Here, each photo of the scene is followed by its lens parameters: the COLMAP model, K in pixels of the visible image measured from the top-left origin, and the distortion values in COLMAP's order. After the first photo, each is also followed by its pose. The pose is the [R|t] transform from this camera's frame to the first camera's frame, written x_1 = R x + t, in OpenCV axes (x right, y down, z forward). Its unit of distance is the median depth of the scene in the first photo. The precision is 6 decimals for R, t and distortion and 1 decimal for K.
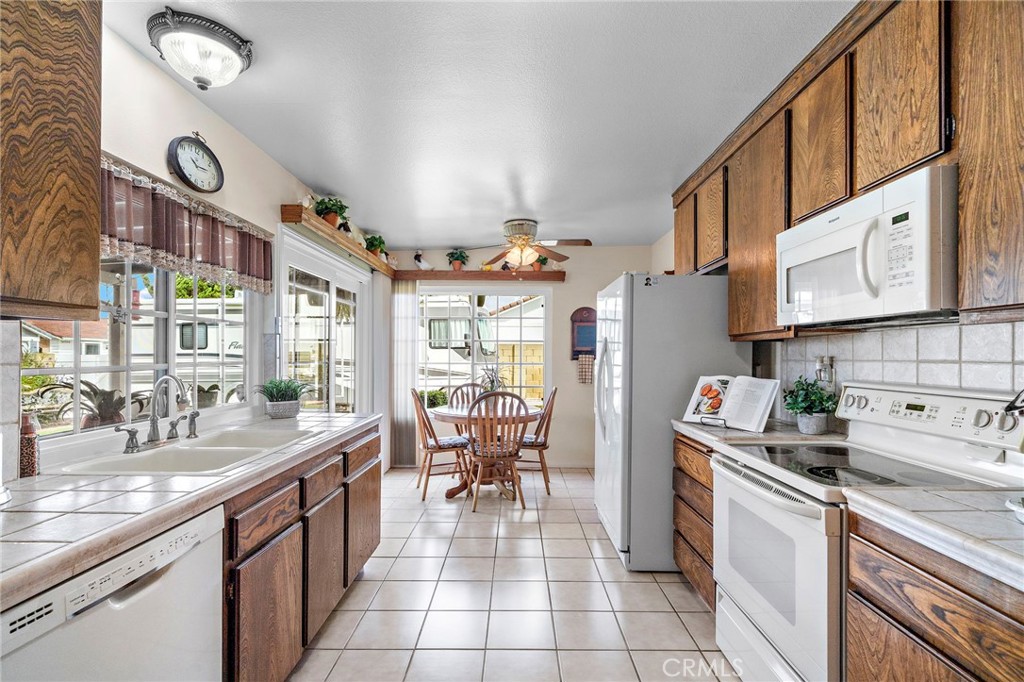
lens RADIAL K [[478.5, 0, 514.1], [0, 478.5, 351.9], [0, 0, 1]] dist [0.001481, 0.000110]
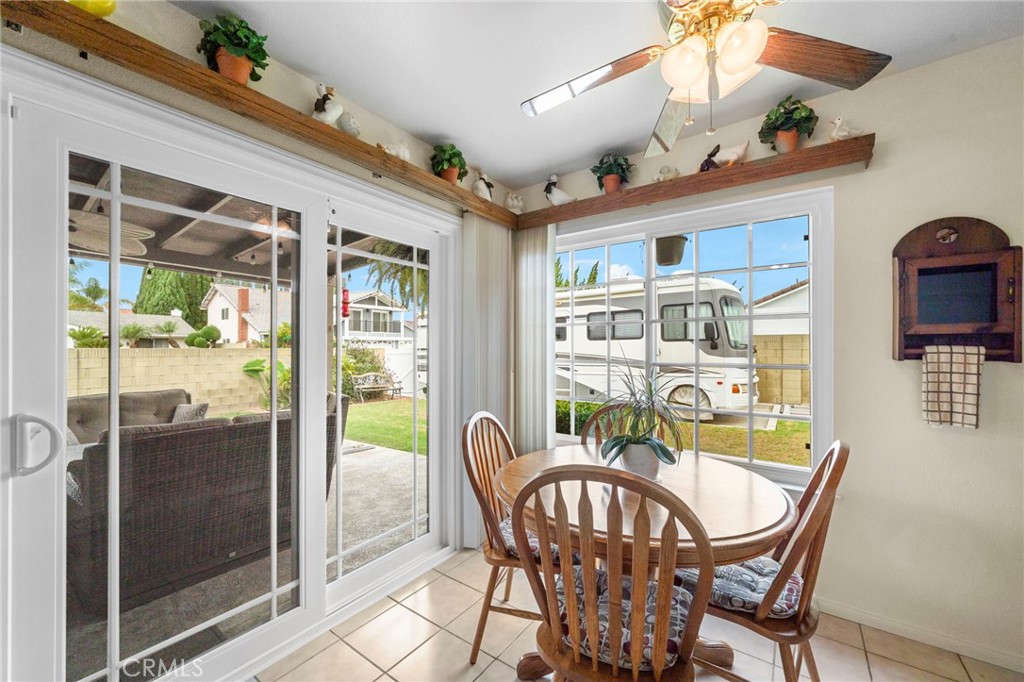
lens RADIAL K [[399.6, 0, 512.5], [0, 399.6, 345.8], [0, 0, 1]] dist [-0.000375, -0.000075]
pose [[0.813636, -0.007823, -0.581322, 0.068702], [0.006651, 0.999969, -0.004147, 0.006801], [0.581336, -0.000492, 0.813663, 0.714978]]
